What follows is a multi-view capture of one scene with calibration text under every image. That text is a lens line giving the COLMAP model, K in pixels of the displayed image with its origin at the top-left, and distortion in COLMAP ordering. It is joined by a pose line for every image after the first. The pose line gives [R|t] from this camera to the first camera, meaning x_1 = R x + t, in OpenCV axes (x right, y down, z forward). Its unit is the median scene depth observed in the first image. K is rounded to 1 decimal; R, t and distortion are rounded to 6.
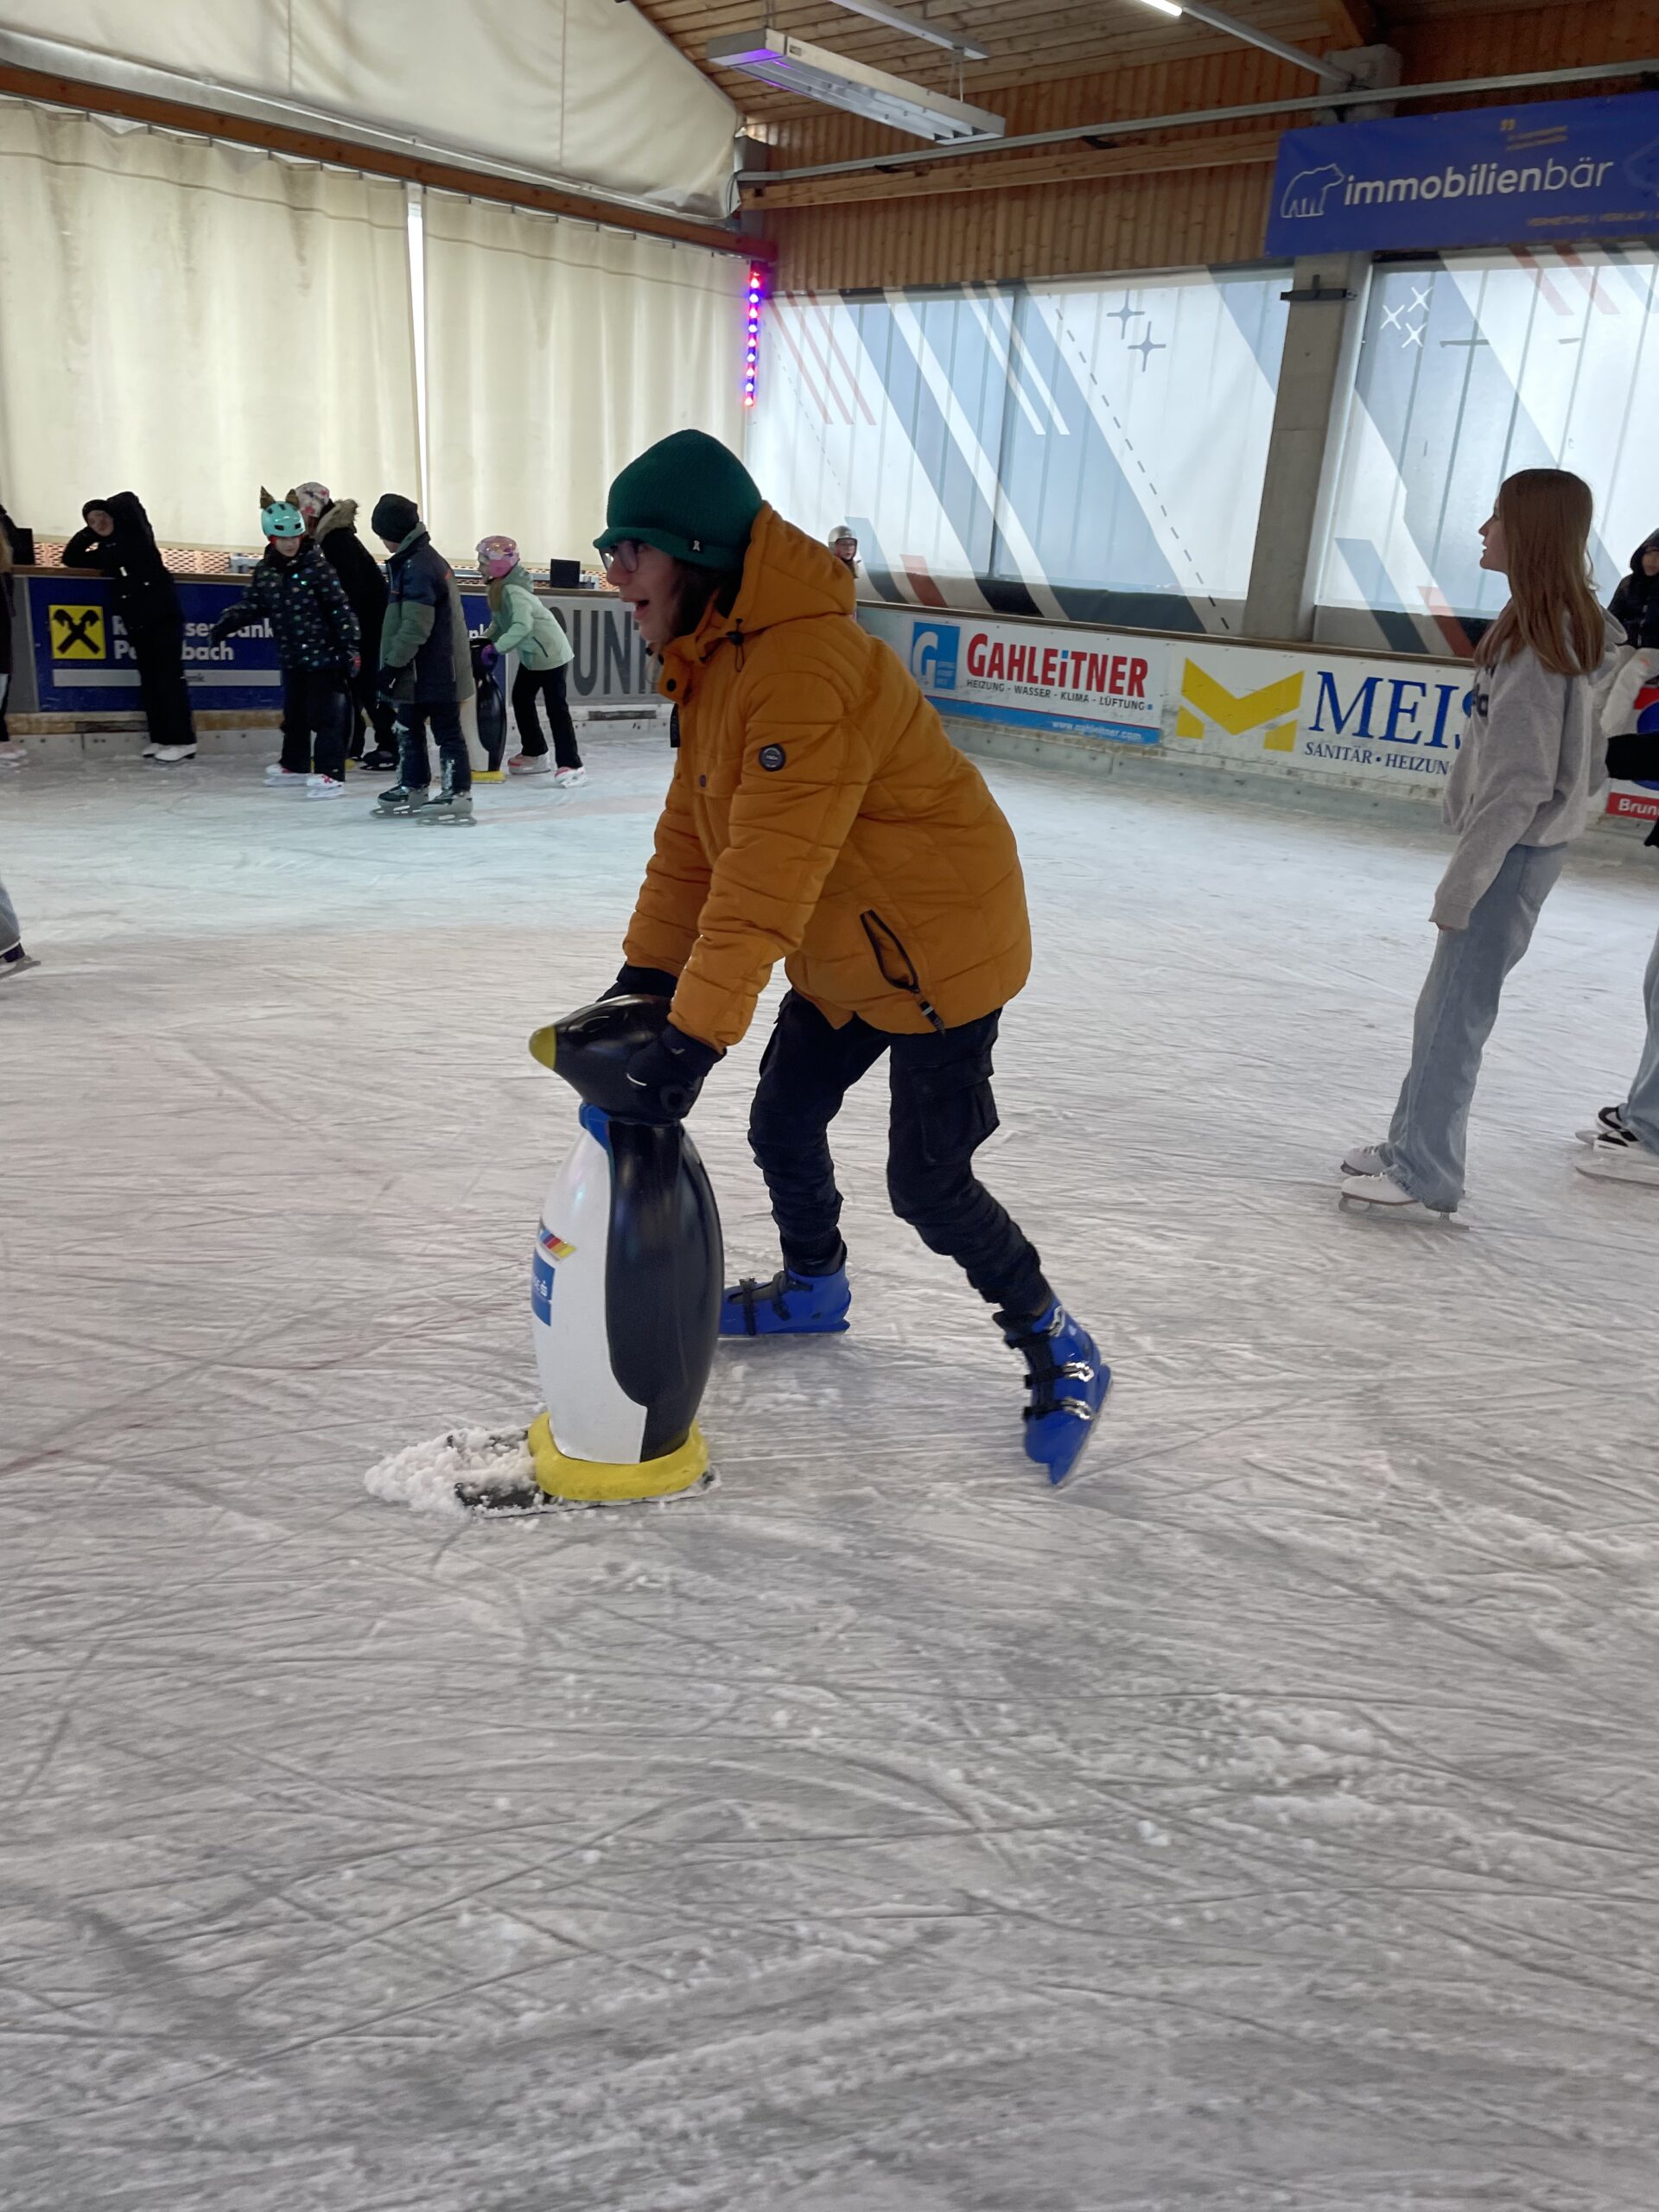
lens RADIAL K [[1664.6, 0, 829.5], [0, 1664.6, 1106.0], [0, 0, 1]] dist [0.102888, -0.125938]
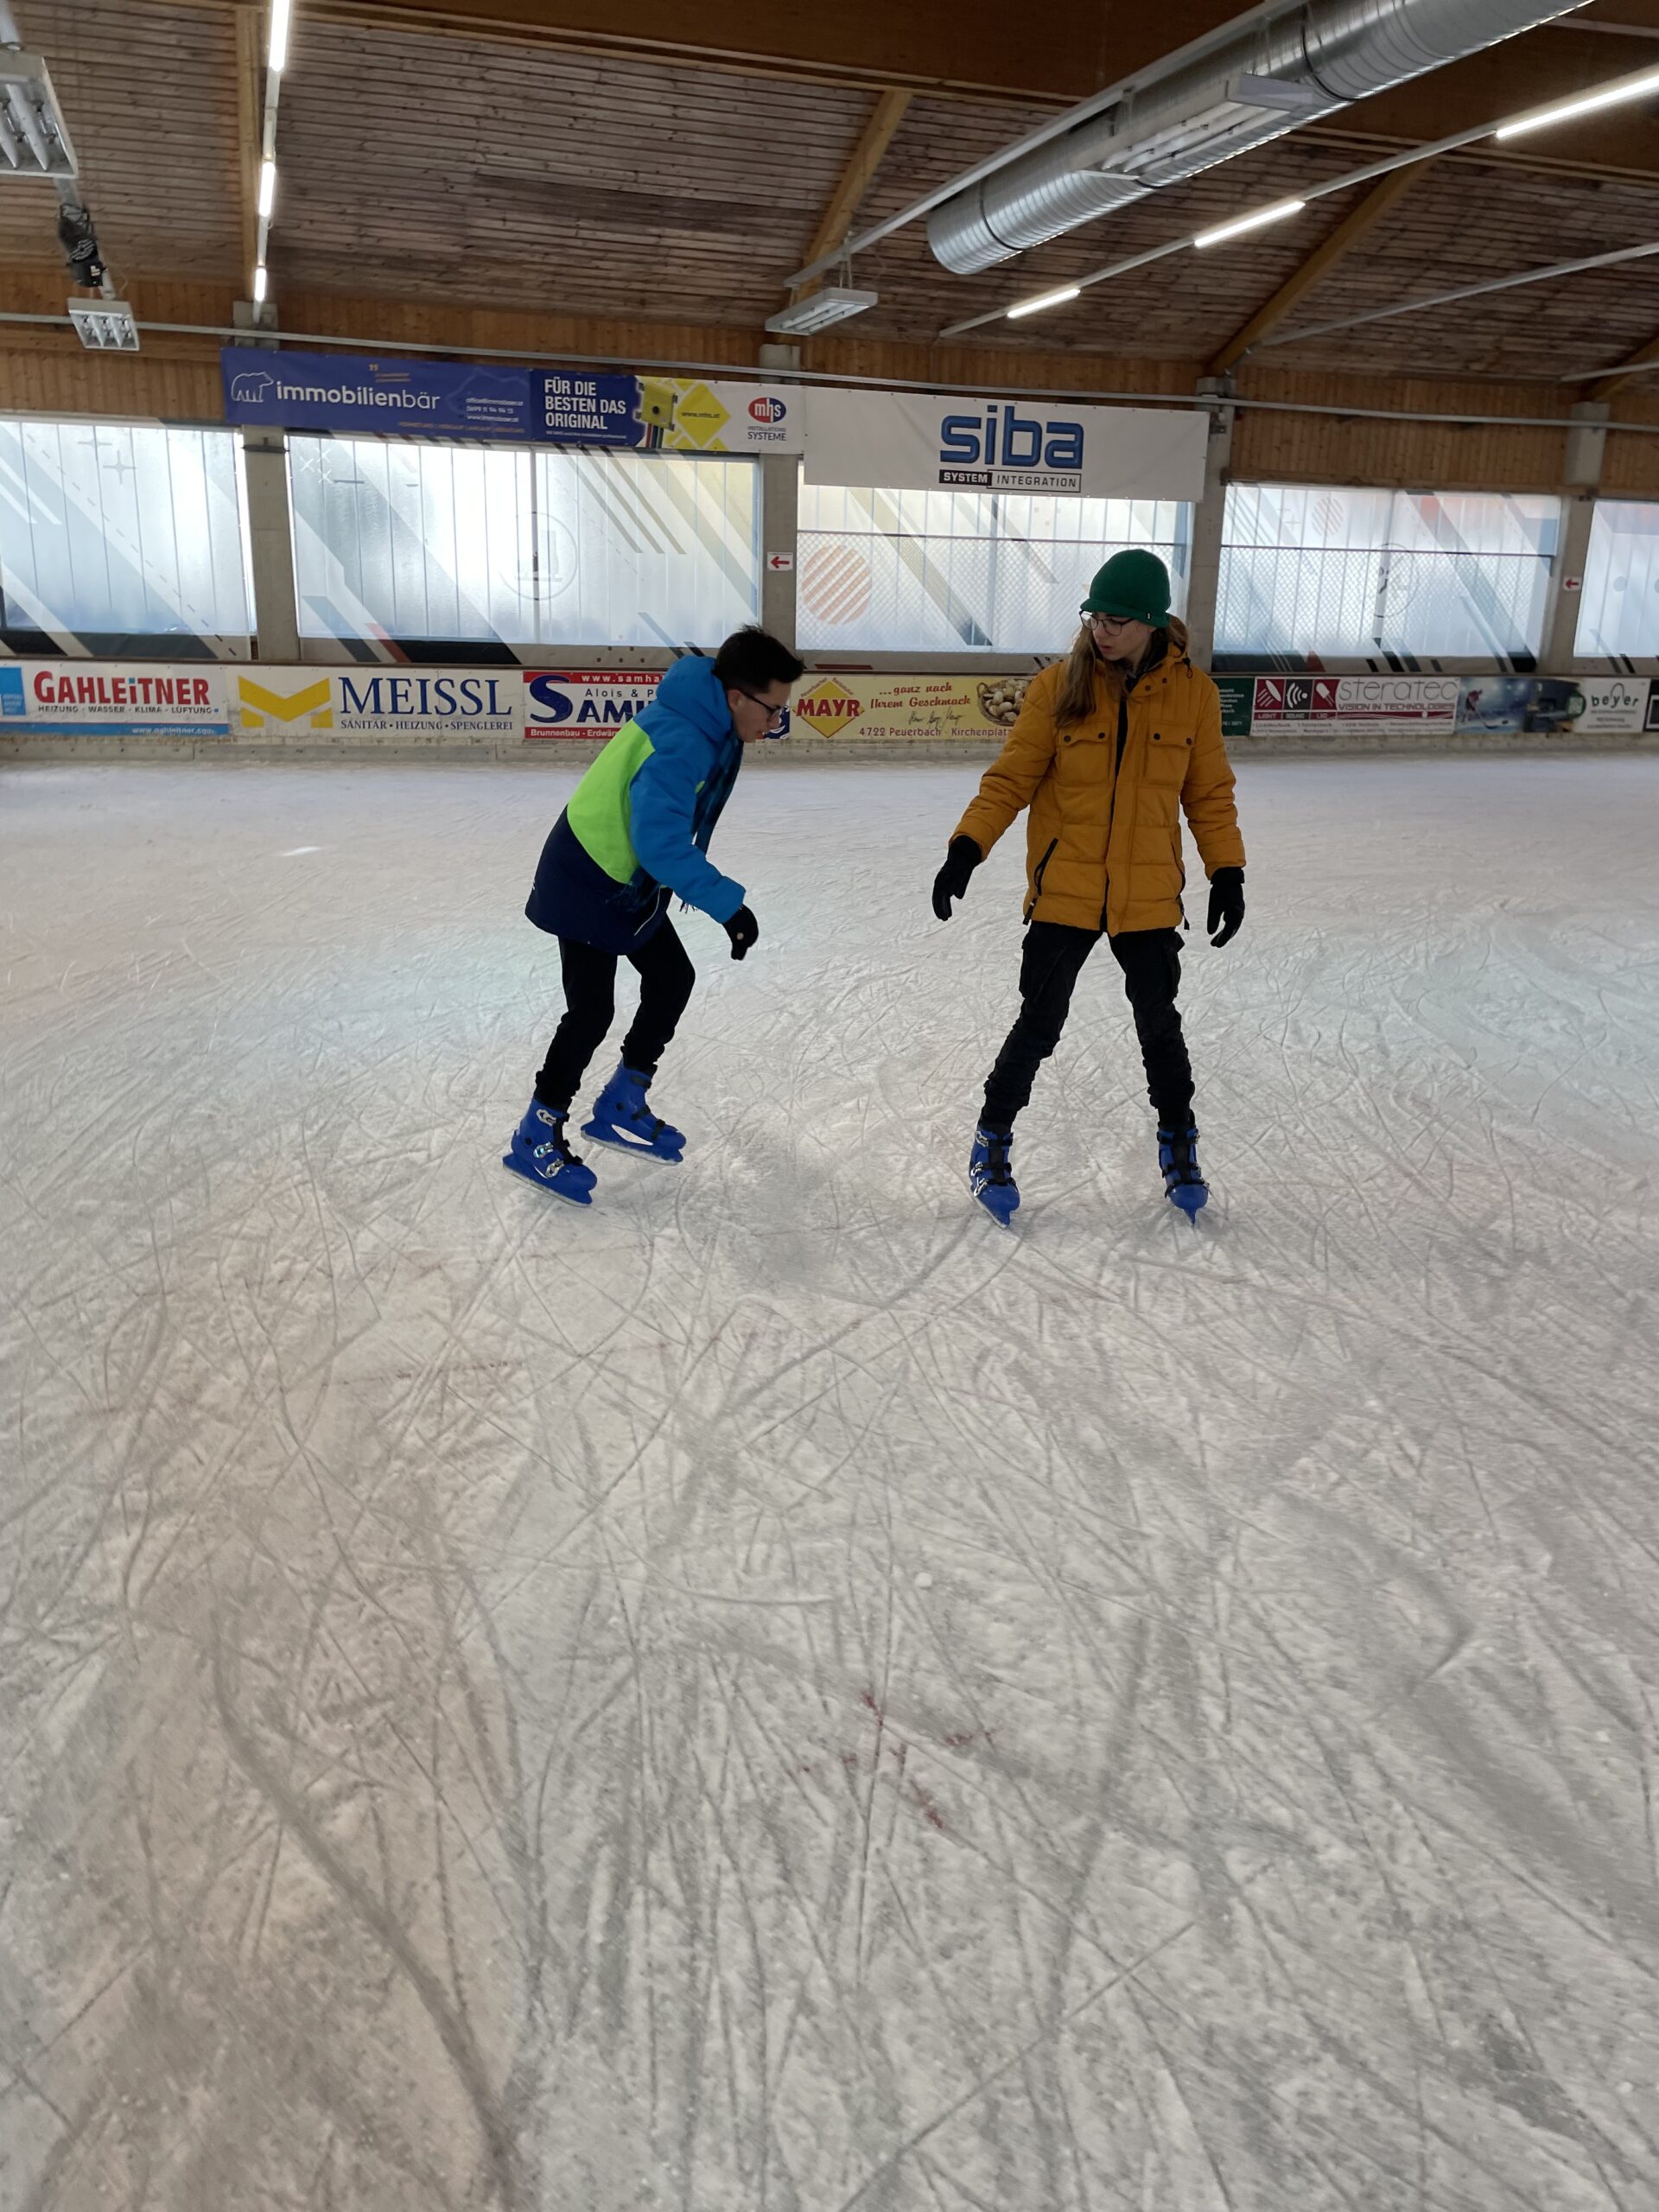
lens RADIAL K [[1661.1, 0, 833.1], [0, 1661.1, 1066.3], [0, 0, 1]] dist [0.116372, -0.148924]
pose [[0.450599, -0.290815, 0.844030, -0.914610], [0.294322, 0.940986, 0.167093, -0.031869], [-0.842814, 0.173125, 0.509601, -0.160022]]
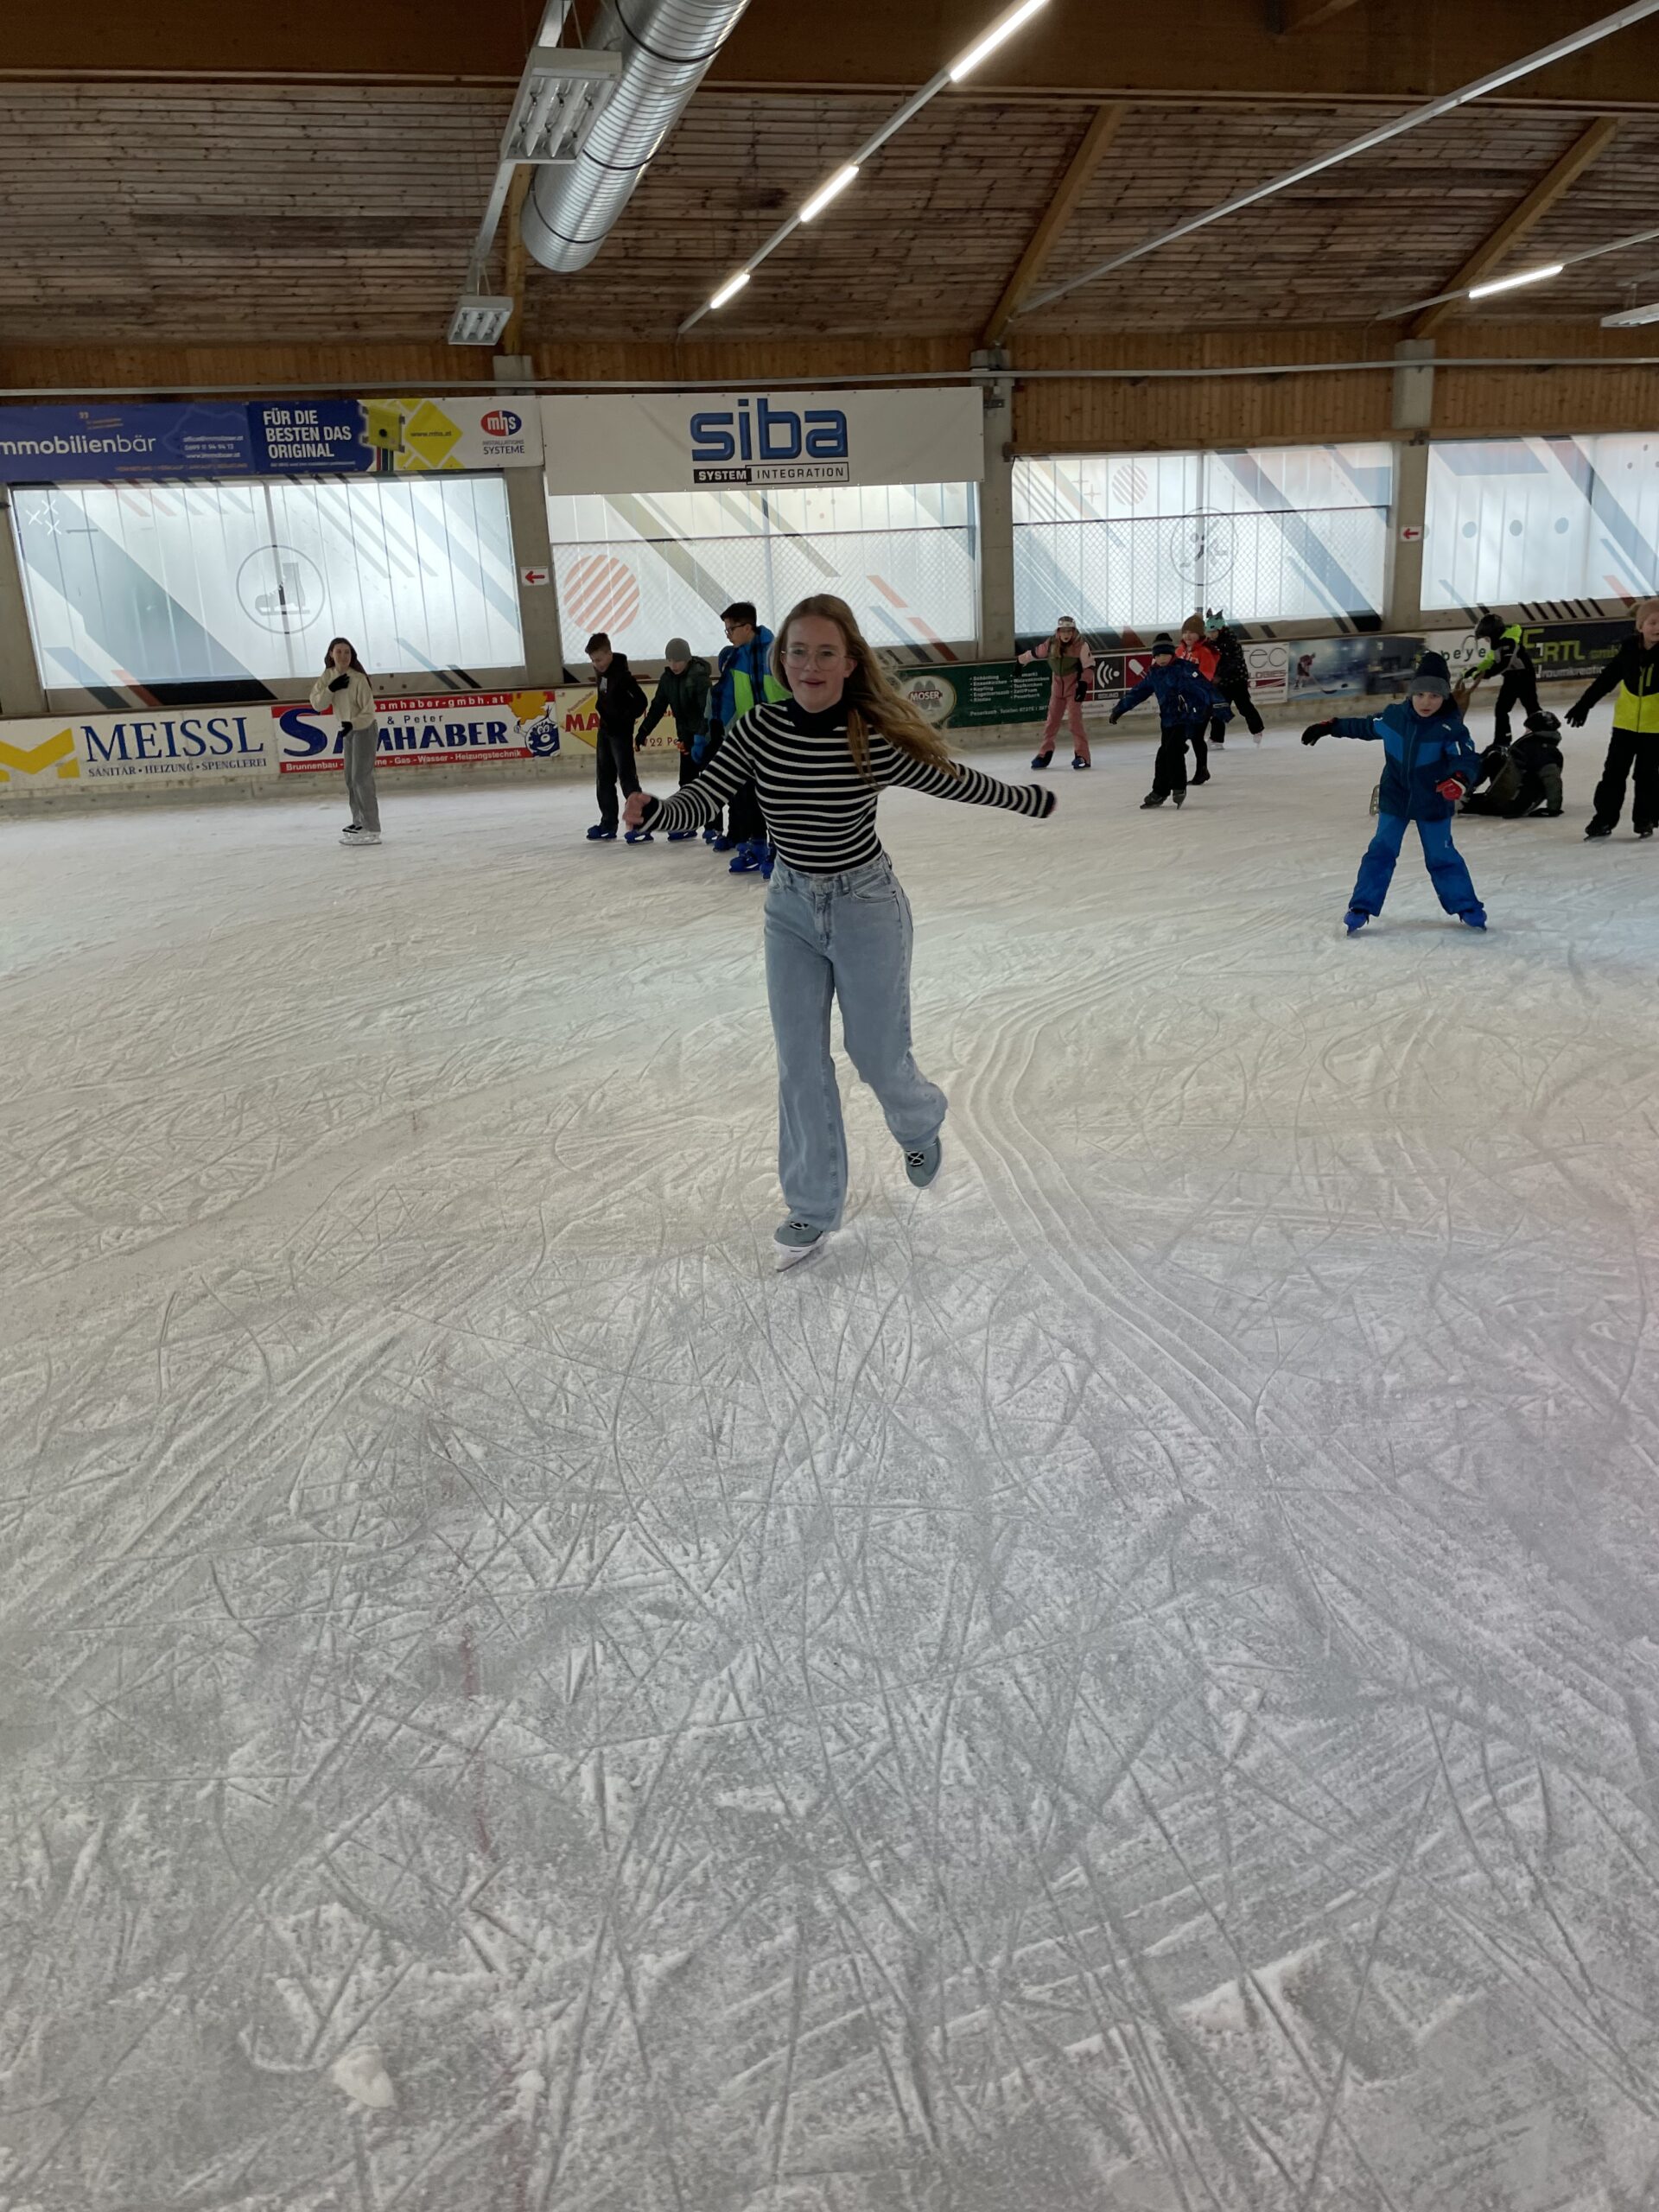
lens RADIAL K [[1664.6, 0, 829.5], [0, 1664.6, 1106.0], [0, 0, 1]] dist [0.102888, -0.125938]
pose [[0.502880, -0.334132, 0.797162, -0.729162], [0.357437, 0.920099, 0.160176, 0.073813], [-0.786988, 0.204386, 0.582131, -0.429312]]
